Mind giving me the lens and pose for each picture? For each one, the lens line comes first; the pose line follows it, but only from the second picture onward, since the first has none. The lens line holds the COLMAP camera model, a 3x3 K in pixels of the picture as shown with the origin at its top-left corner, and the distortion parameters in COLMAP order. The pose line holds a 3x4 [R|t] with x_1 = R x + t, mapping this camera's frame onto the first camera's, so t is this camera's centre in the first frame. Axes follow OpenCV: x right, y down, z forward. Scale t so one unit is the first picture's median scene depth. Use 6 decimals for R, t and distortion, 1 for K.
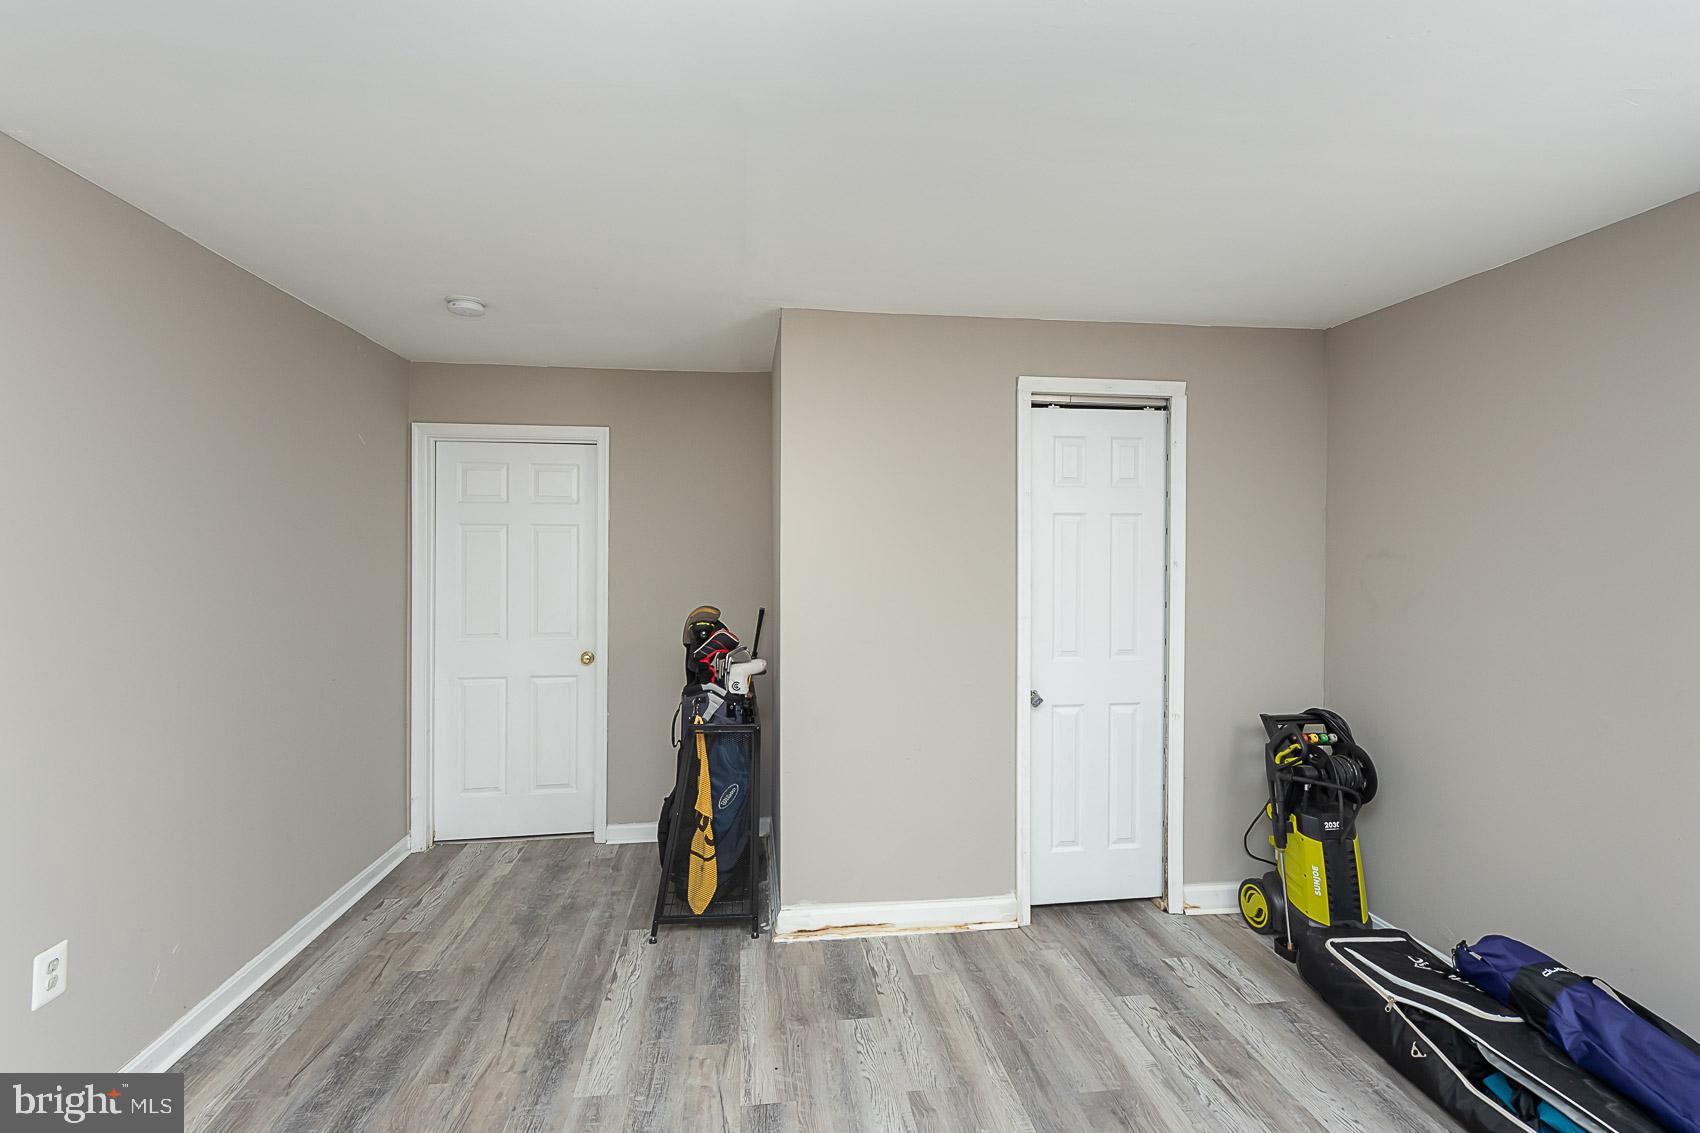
lens RADIAL K [[749.6, 0, 850.0], [0, 749.6, 566.5], [0, 0, 1]] dist [0.001740, 0.000277]
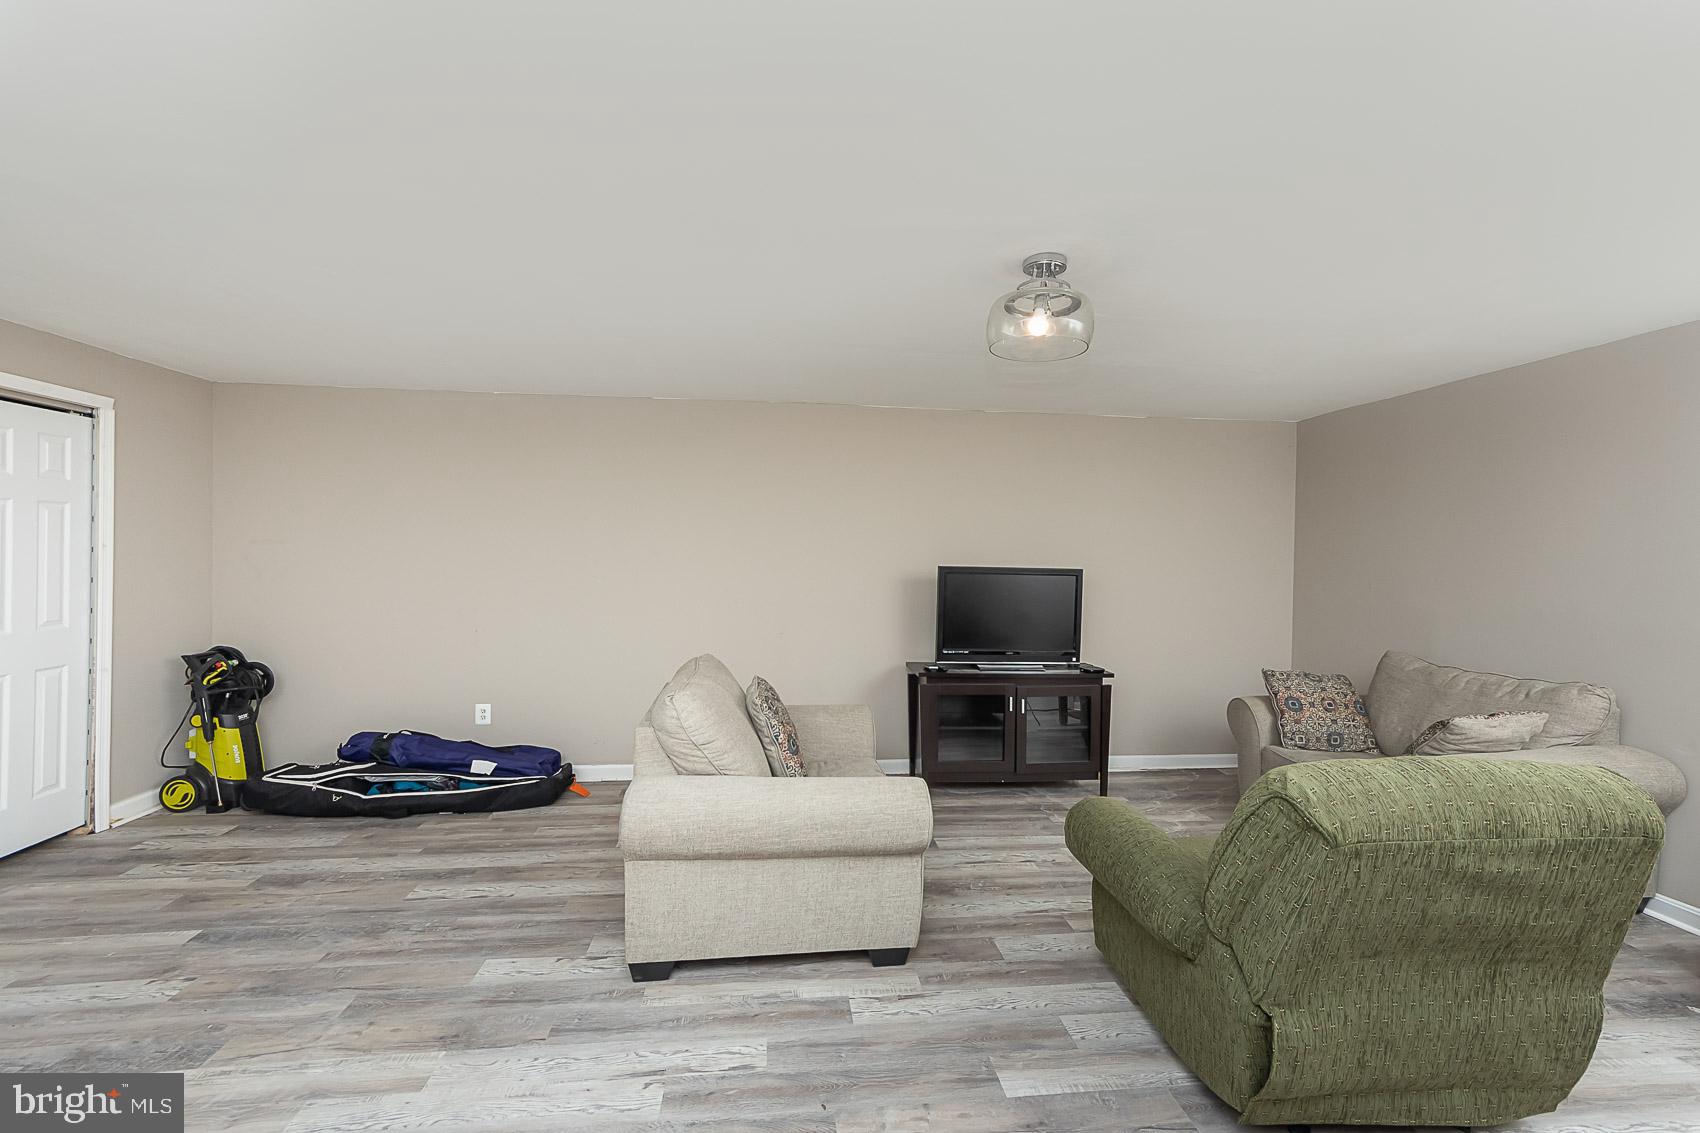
lens RADIAL K [[701.2, 0, 850.0], [0, 701.2, 566.5], [0, 0, 1]] dist [-0.012461, 0.000107]
pose [[0.027158, -0.016962, 0.999487, -0.726186], [-0.006797, 0.999830, 0.017152, 0.003911], [-0.999608, -0.007259, 0.027038, -0.274699]]
